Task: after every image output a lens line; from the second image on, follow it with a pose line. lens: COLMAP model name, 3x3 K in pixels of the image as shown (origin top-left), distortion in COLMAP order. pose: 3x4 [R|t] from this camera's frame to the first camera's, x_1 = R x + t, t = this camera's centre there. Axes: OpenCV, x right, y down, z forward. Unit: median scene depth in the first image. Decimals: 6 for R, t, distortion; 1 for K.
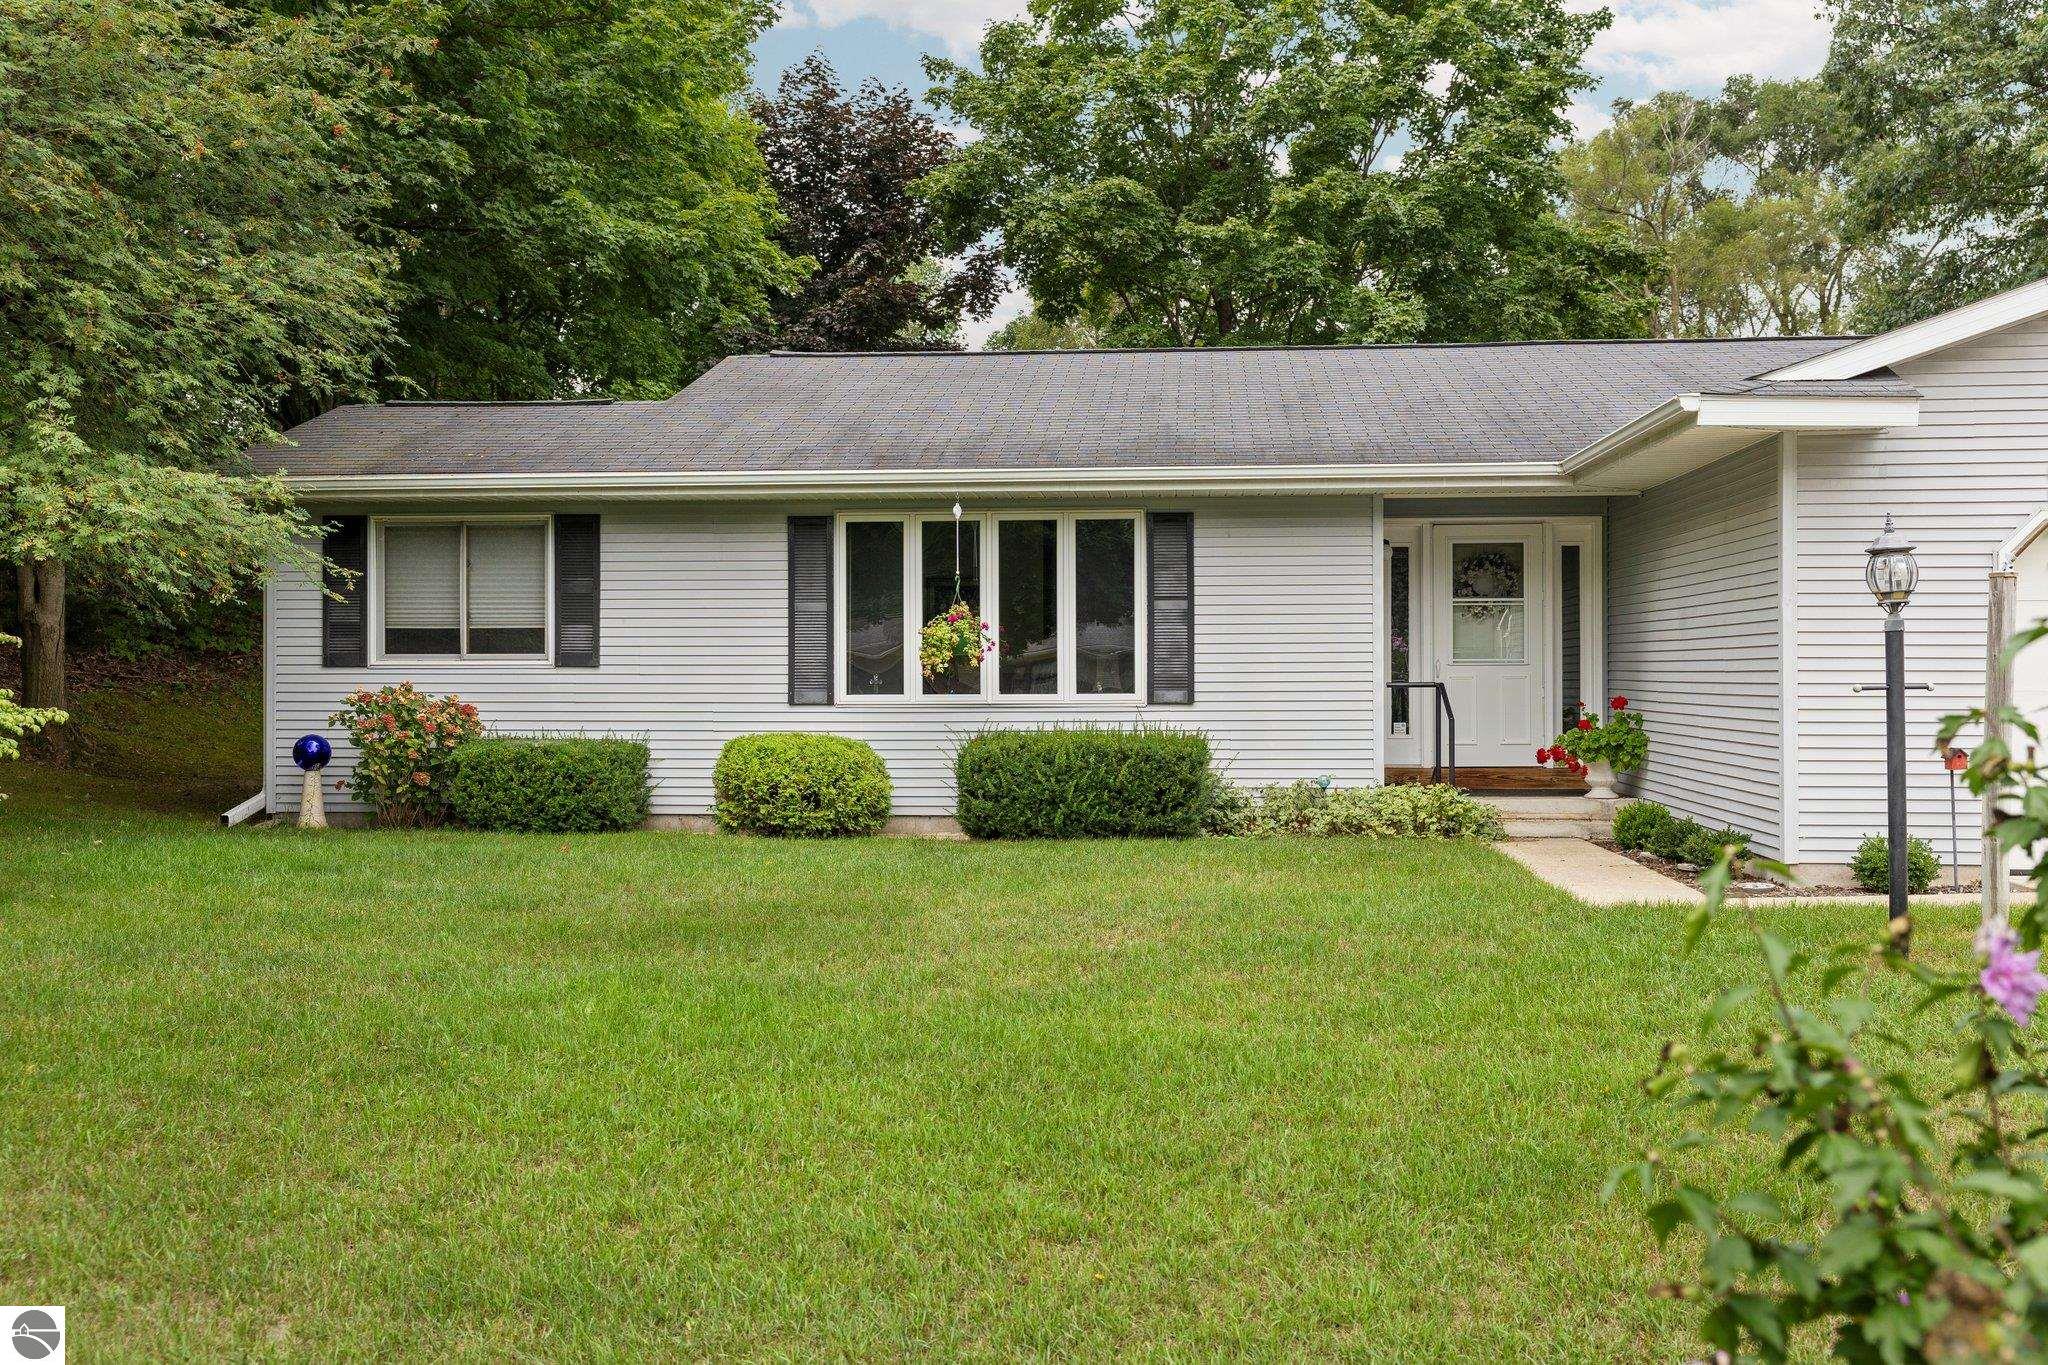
lens RADIAL K [[1969.5, 0, 1024.0], [0, 1969.5, 682.5], [0, 0, 1]] dist [-0.011533, -0.000112]
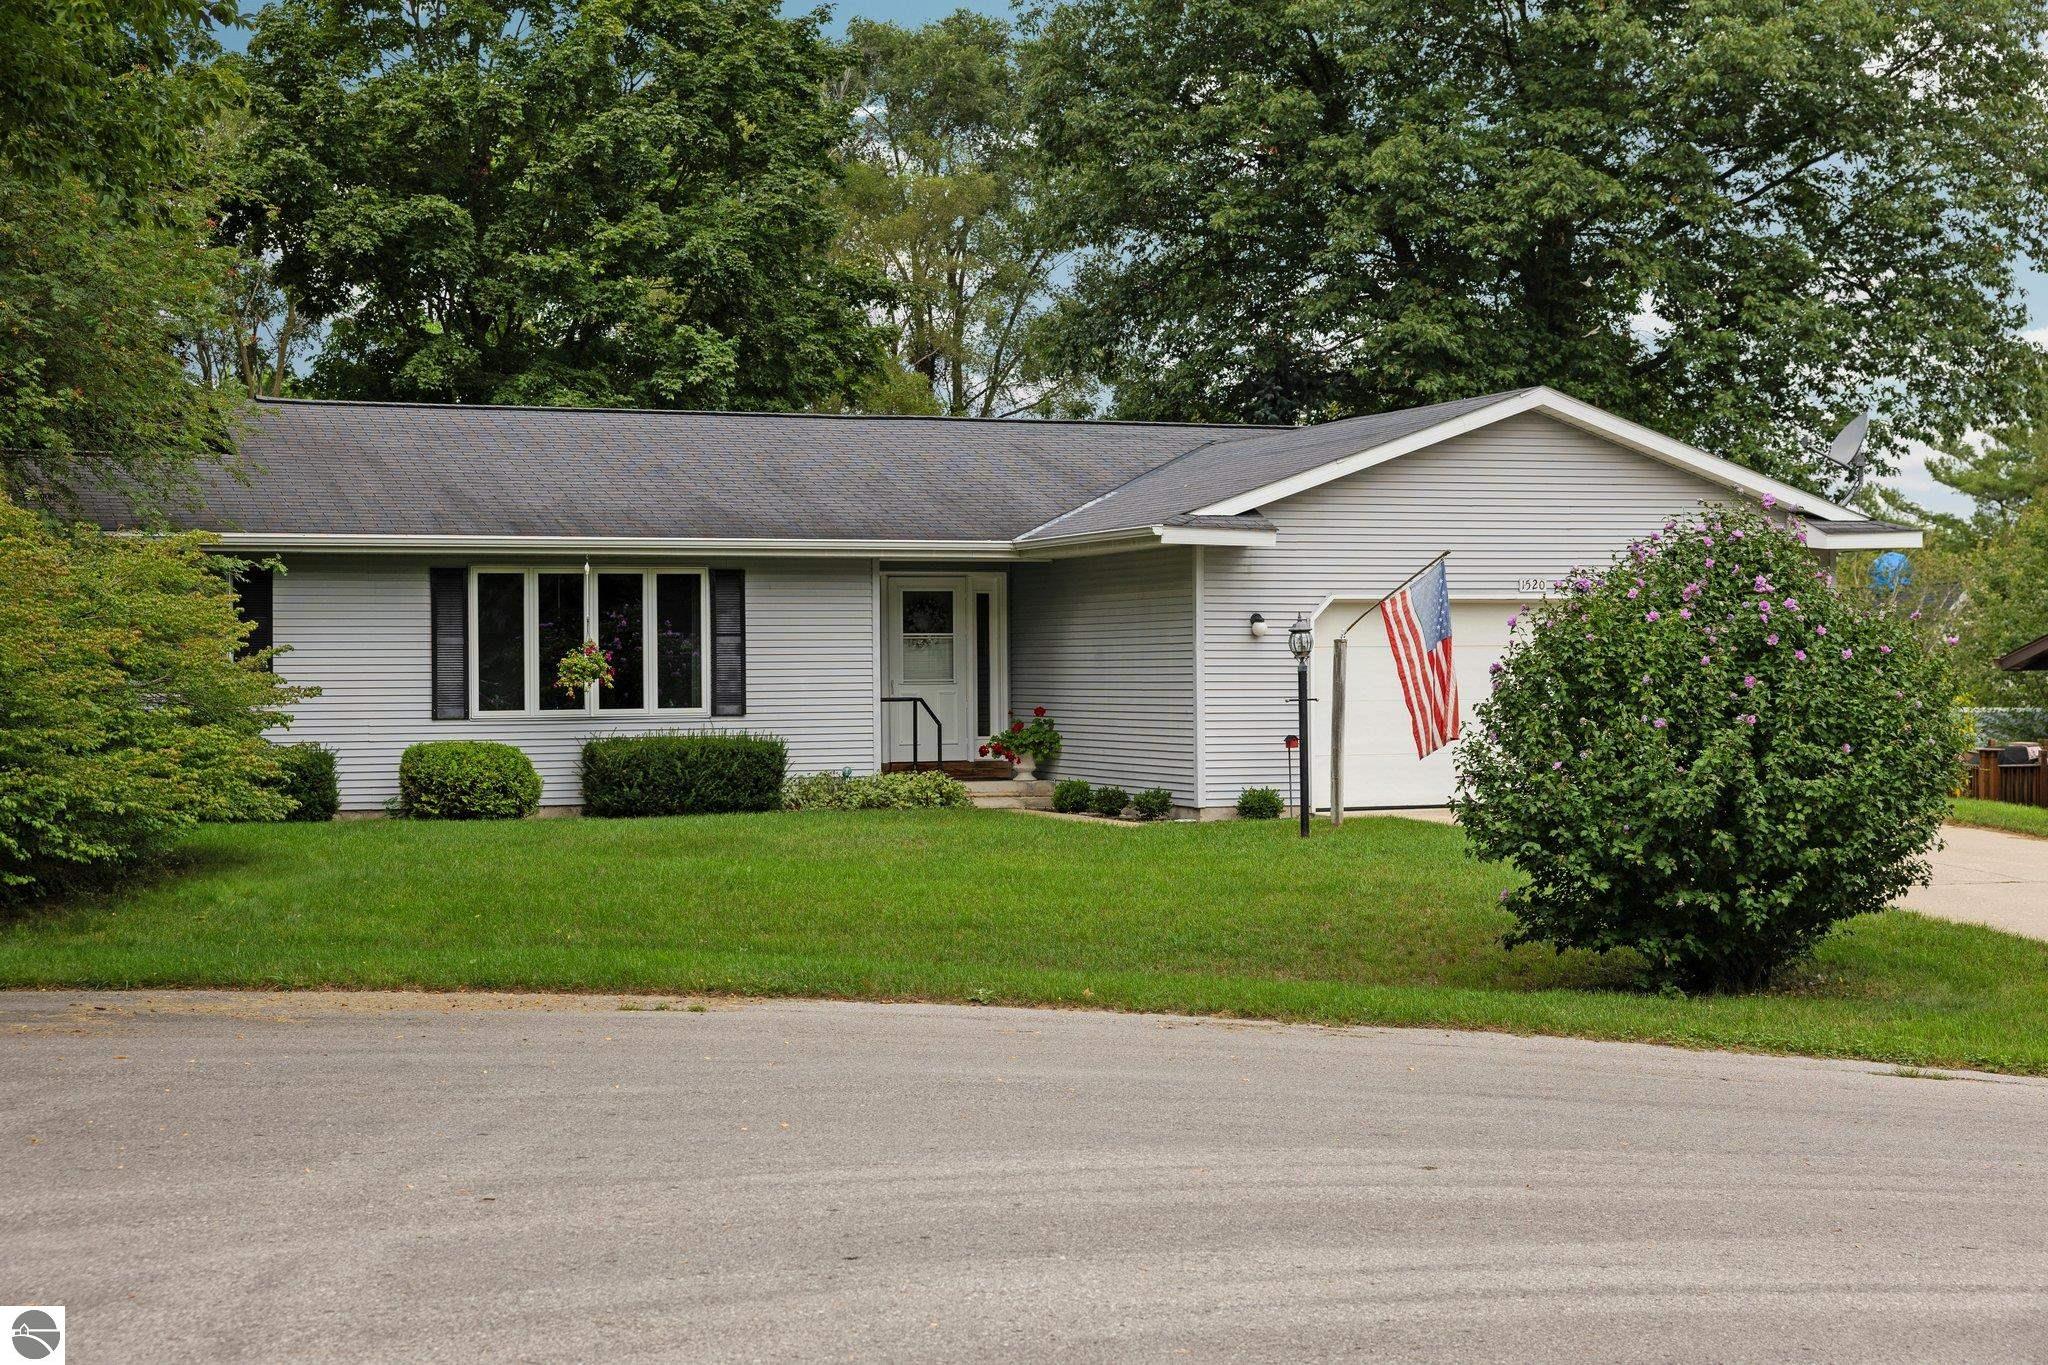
lens RADIAL K [[2913.8, 0, 973.0], [0, 2913.8, 682.8], [0, 0, 1]] dist [0.028476, -0.009451]
pose [[0.903244, -0.005275, 0.429095, -0.609323], [0.006604, 0.999977, -0.001610, -0.006744], [-0.429076, 0.004288, 0.903258, -0.821337]]
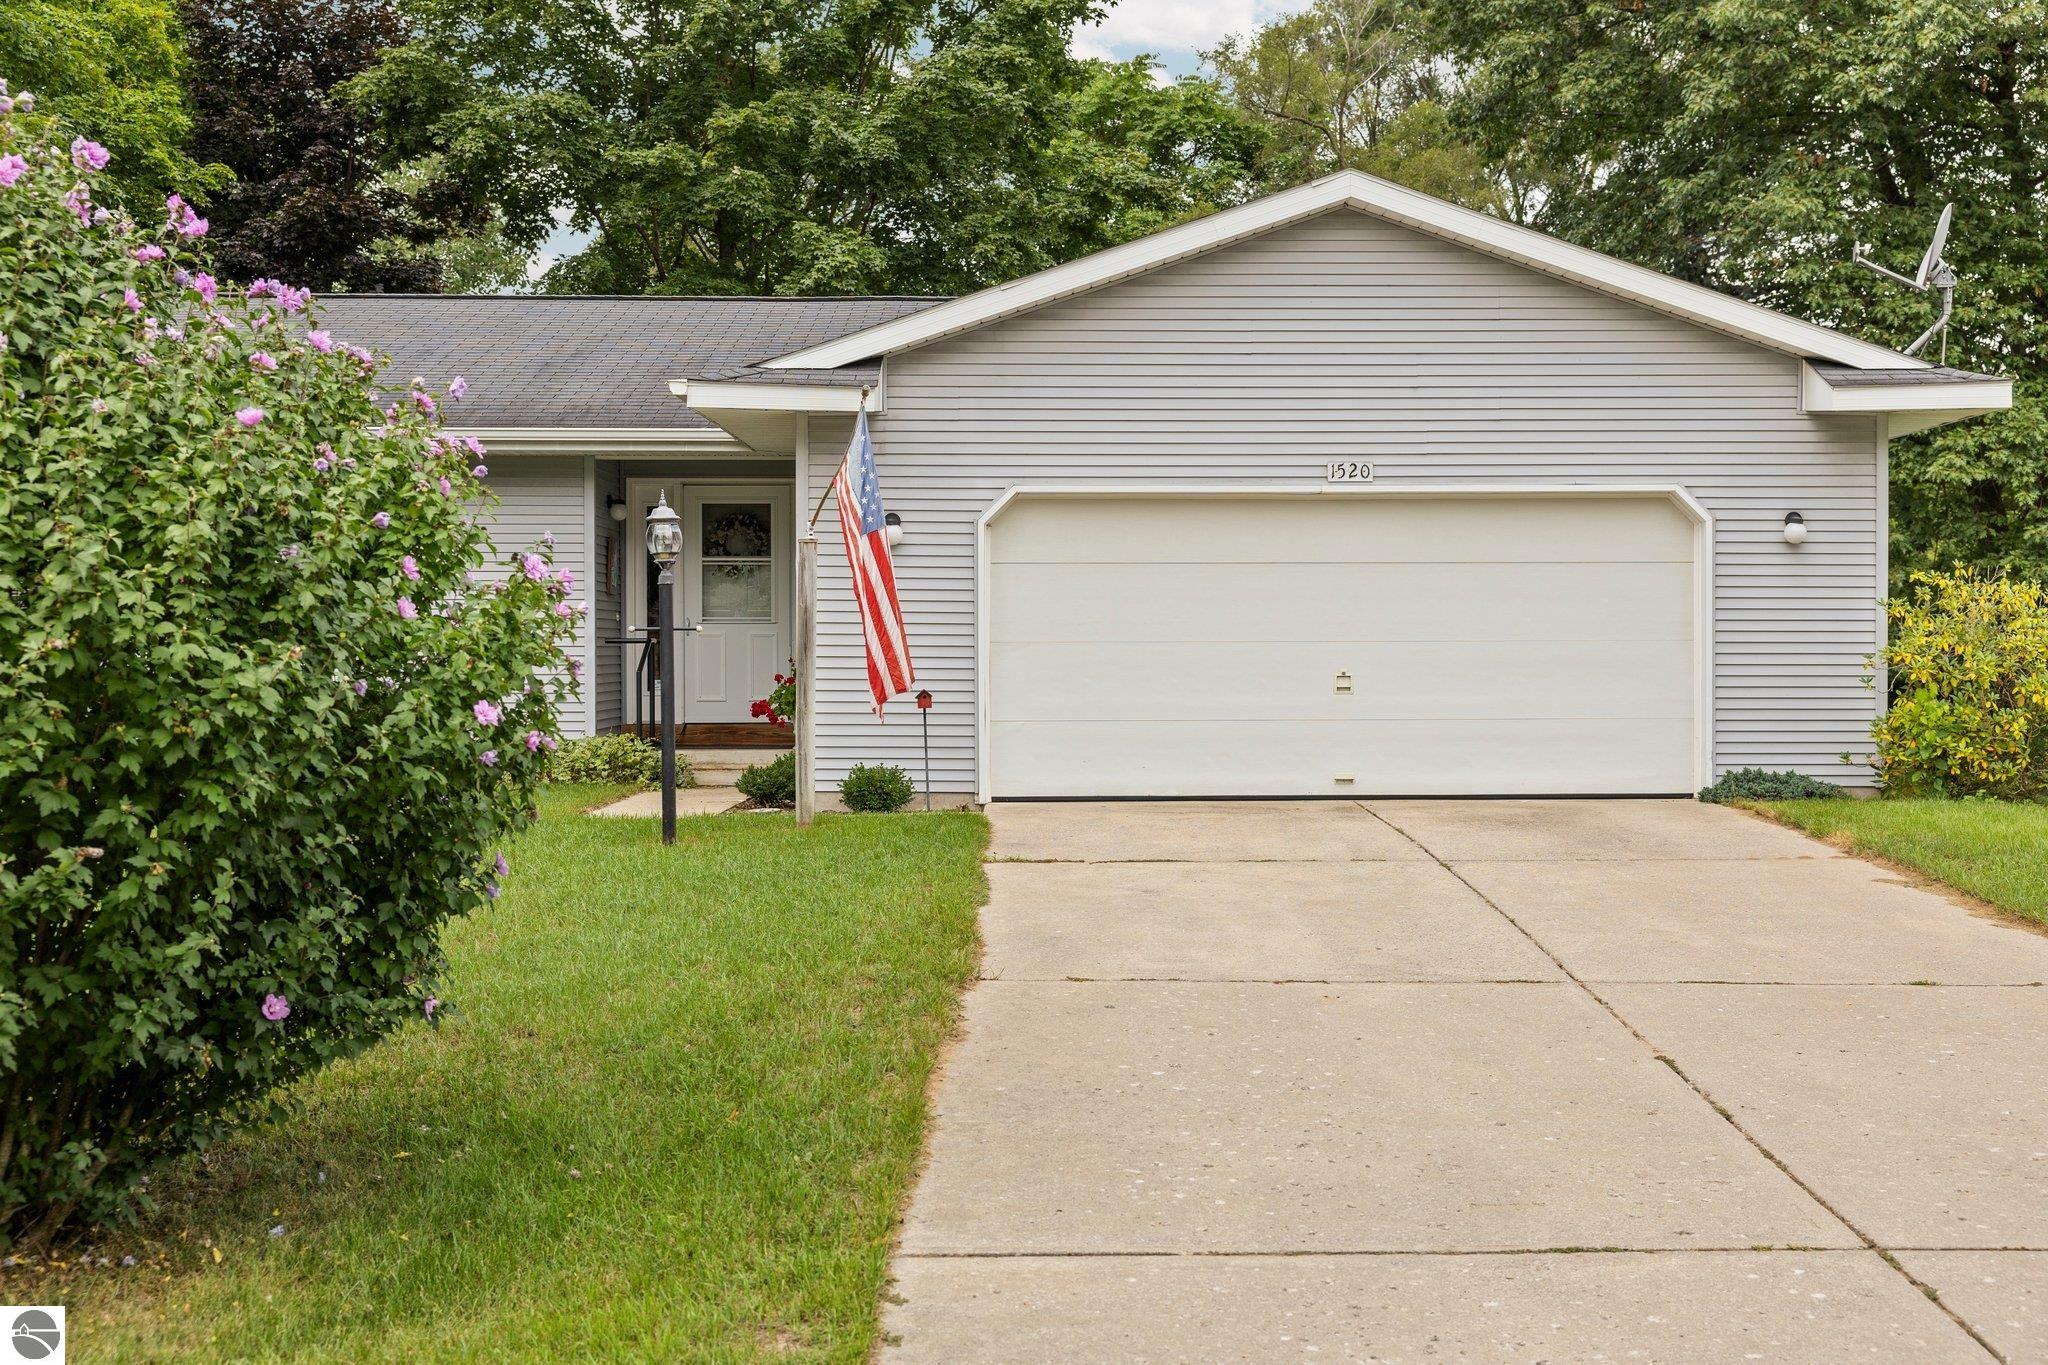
lens RADIAL K [[2565.1, 0, 1149.3], [0, 2565.1, 719.2], [0, 0, 1]] dist [-0.021824, -0.021830]
pose [[0.991379, 0.000614, 0.131023, 0.291433], [-0.003175, 0.999808, 0.019339, 0.015399], [-0.130986, -0.019588, 0.991191, -0.369598]]
